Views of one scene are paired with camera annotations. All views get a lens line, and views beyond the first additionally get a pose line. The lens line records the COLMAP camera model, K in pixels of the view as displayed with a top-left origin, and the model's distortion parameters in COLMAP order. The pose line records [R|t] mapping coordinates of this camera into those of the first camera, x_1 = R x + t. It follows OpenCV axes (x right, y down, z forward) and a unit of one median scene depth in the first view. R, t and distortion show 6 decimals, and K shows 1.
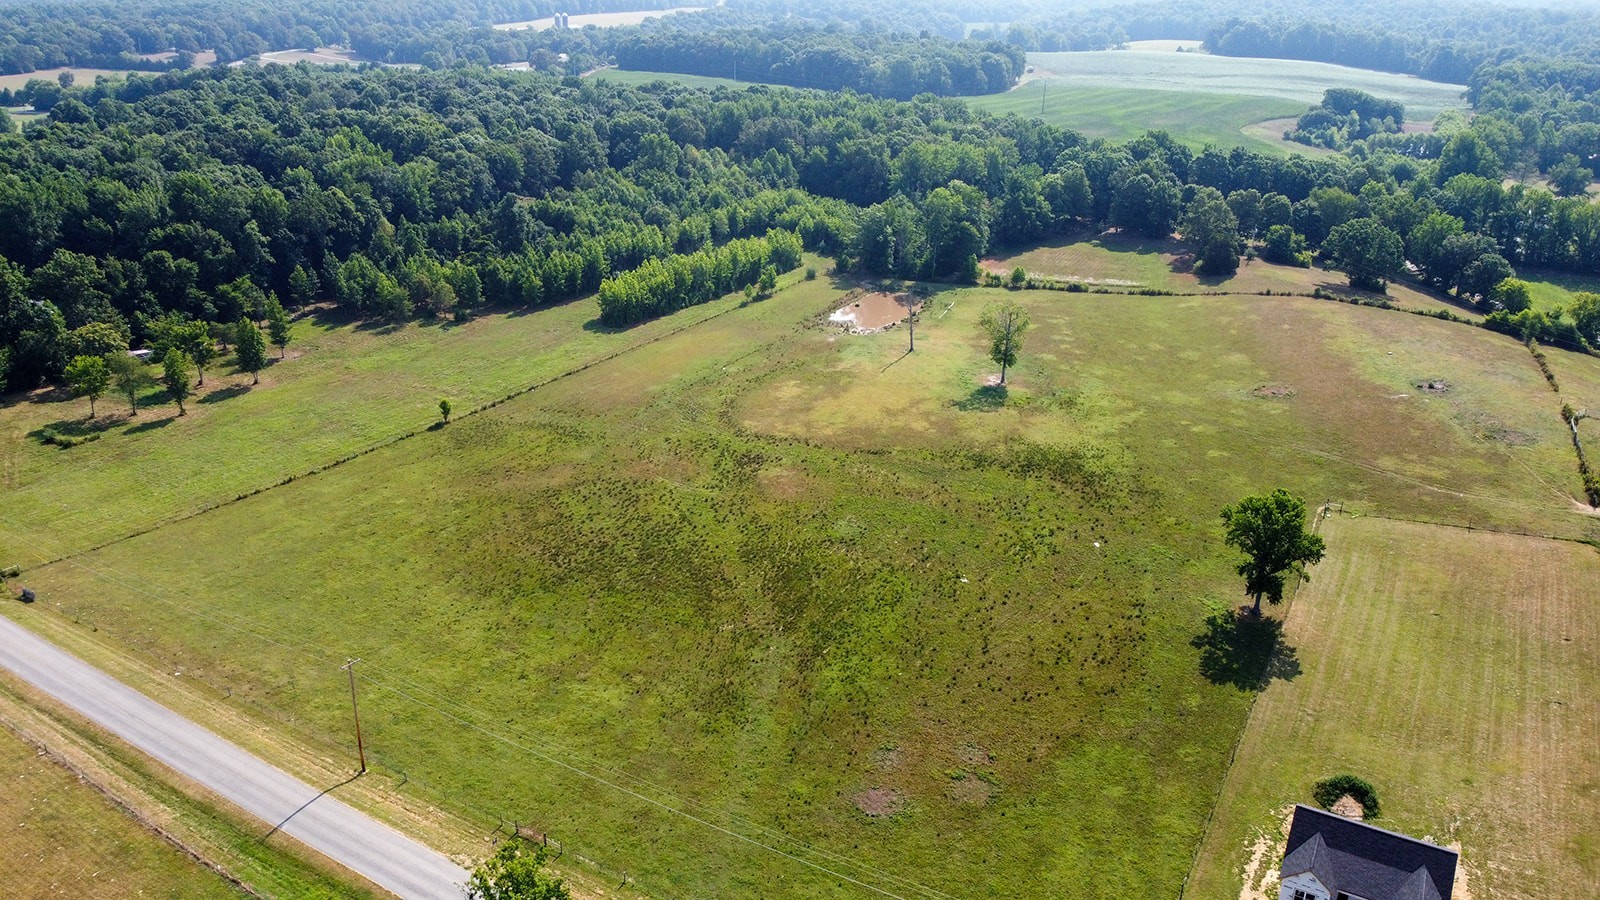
lens RADIAL K [[1218.0, 0, 794.8], [0, 1218.0, 455.5], [0, 0, 1]] dist [-0.001511, 0.004361]
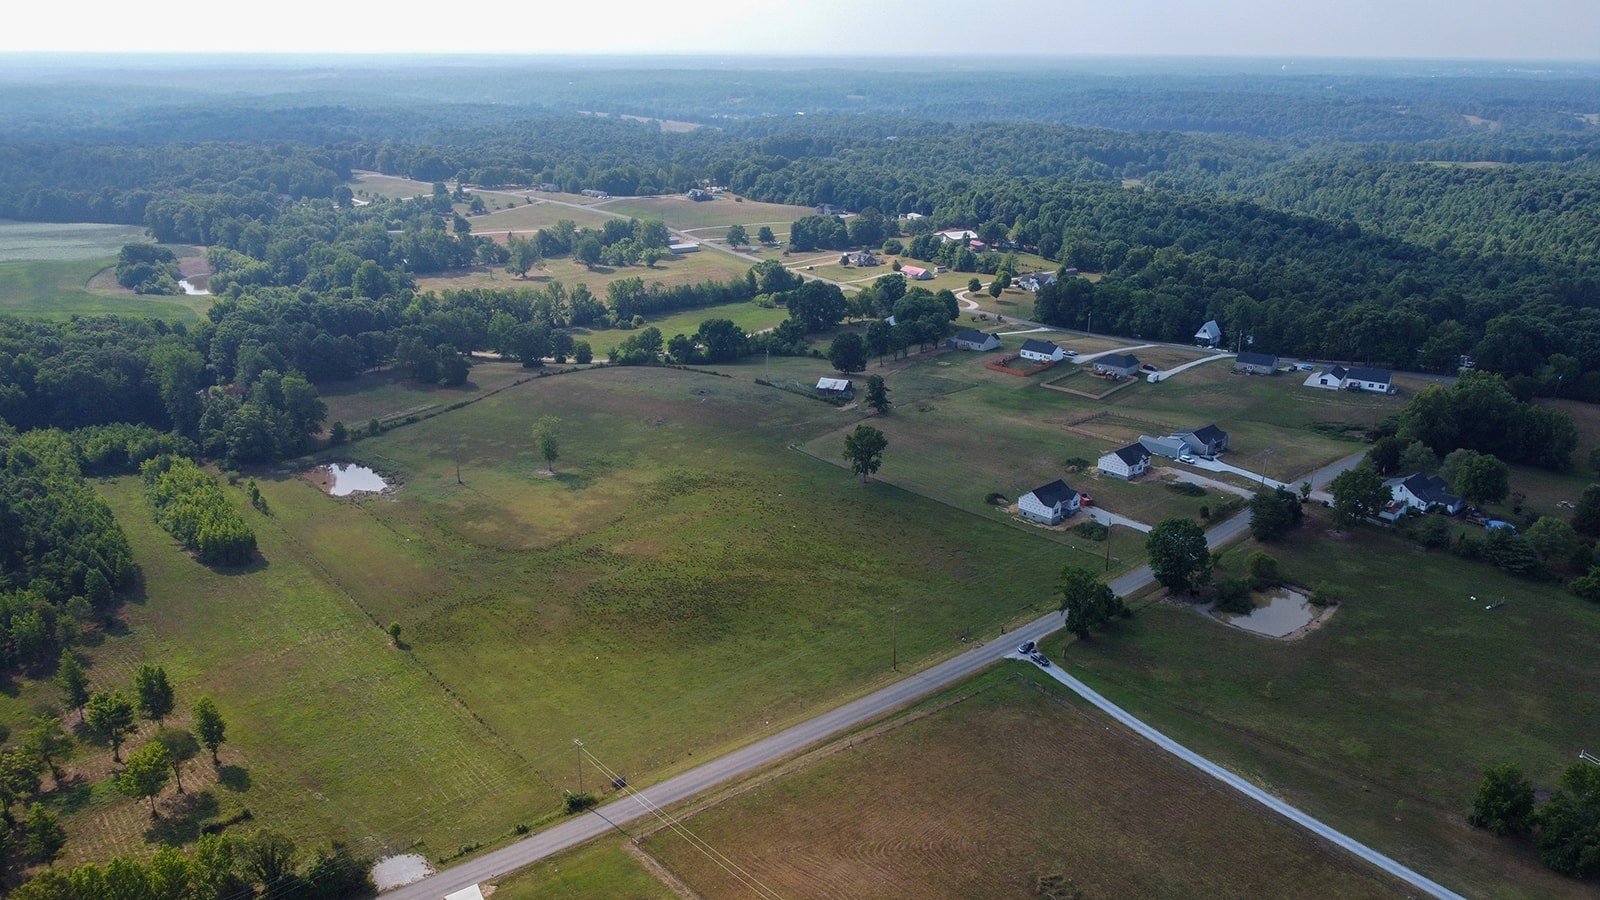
lens RADIAL K [[1218.0, 0, 799.5], [0, 1218.0, 450.8], [0, 0, 1]] dist [-0.001511, 0.004361]
pose [[0.295875, -0.302559, 0.906044, -0.872870], [0.366703, 0.911812, 0.184736, -0.199857], [-0.882036, 0.277590, 0.380732, 0.131098]]
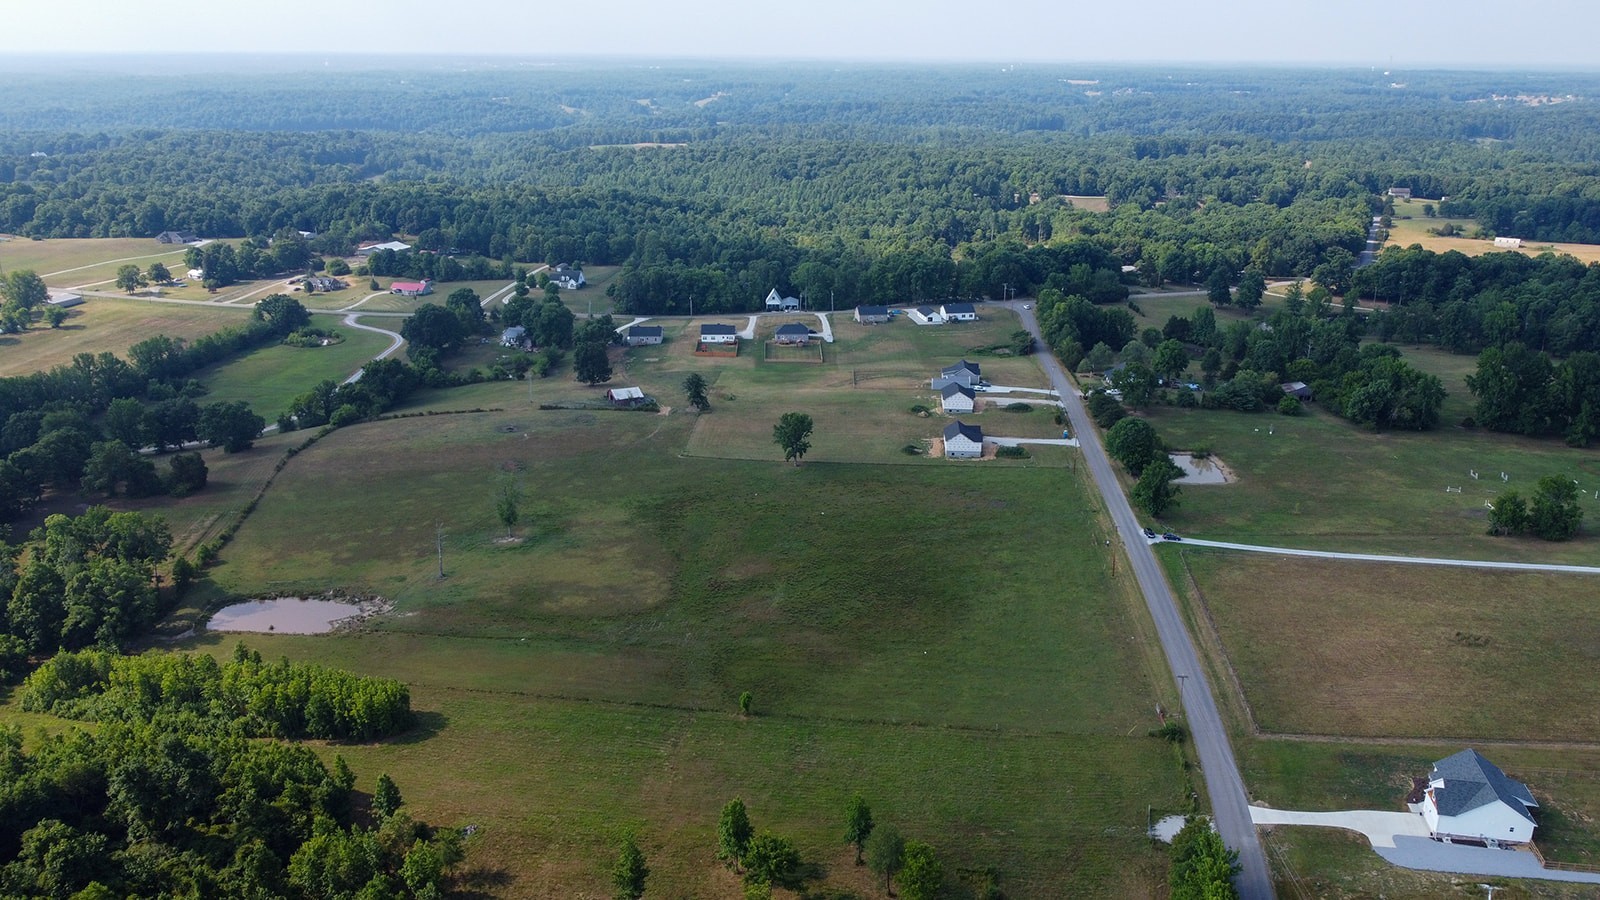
lens RADIAL K [[1218.0, 0, 800.8], [0, 1218.0, 449.2], [0, 0, 1]] dist [-0.001511, 0.004361]
pose [[-0.438801, -0.286240, 0.851775, -0.849624], [0.344609, 0.821826, 0.453704, -0.505584], [-0.829879, 0.492615, -0.261977, 0.843419]]
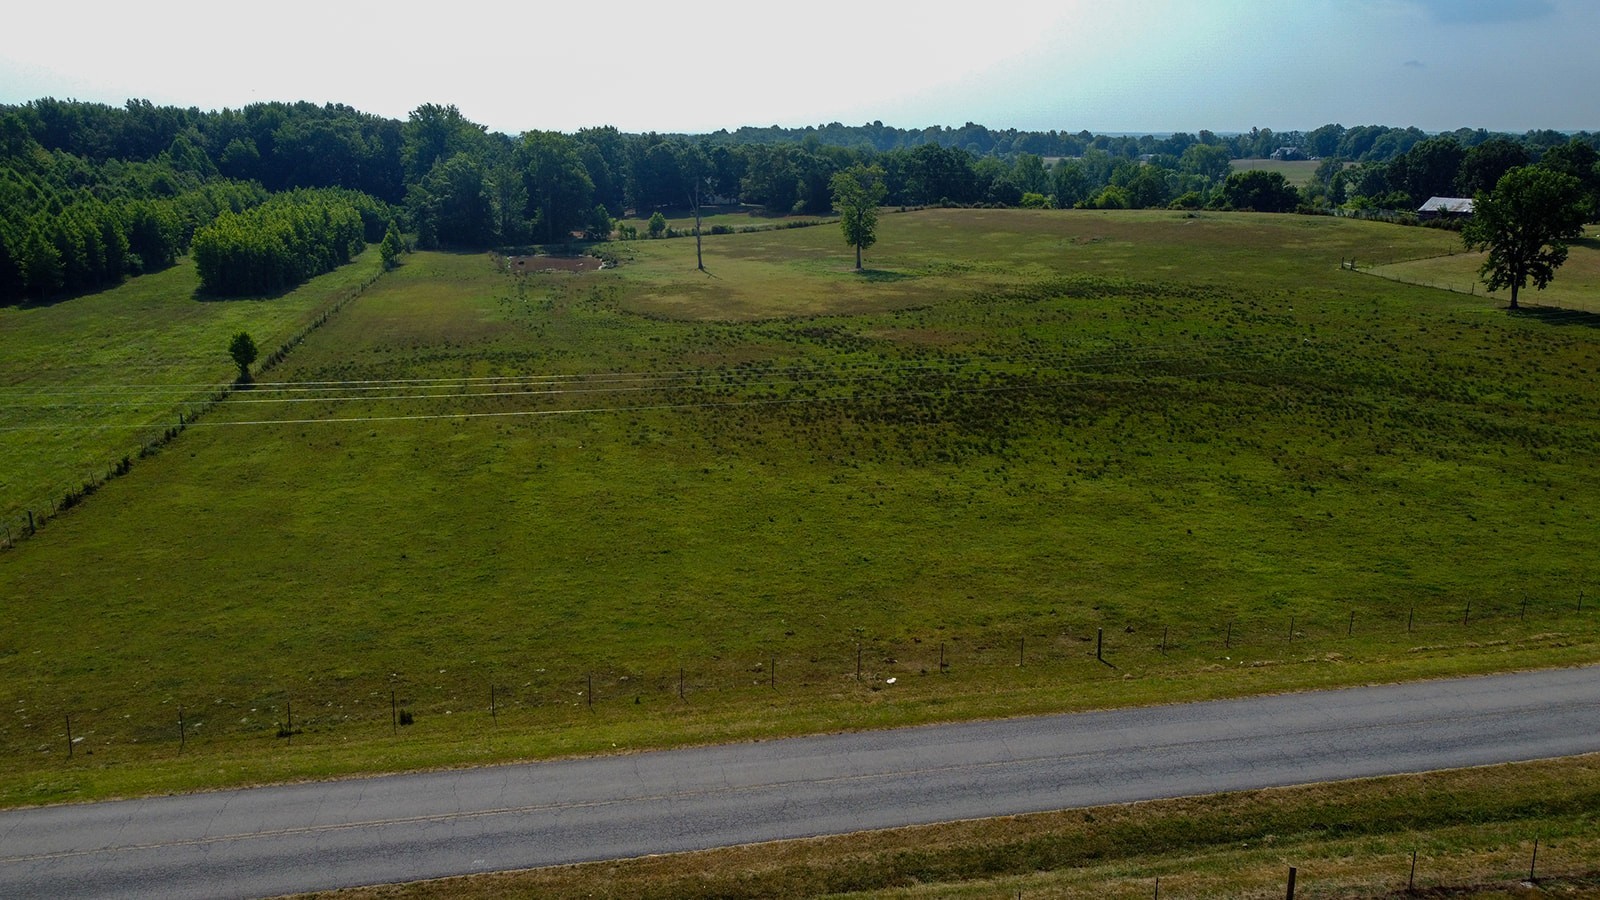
lens RADIAL K [[1218.0, 0, 794.2], [0, 1218.0, 444.6], [0, 0, 1]] dist [-0.001511, 0.004361]
pose [[0.709714, -0.174403, 0.682560, -0.357093], [0.276971, 0.959928, -0.042715, 0.061826], [-0.647760, 0.219365, 0.729580, 0.371060]]
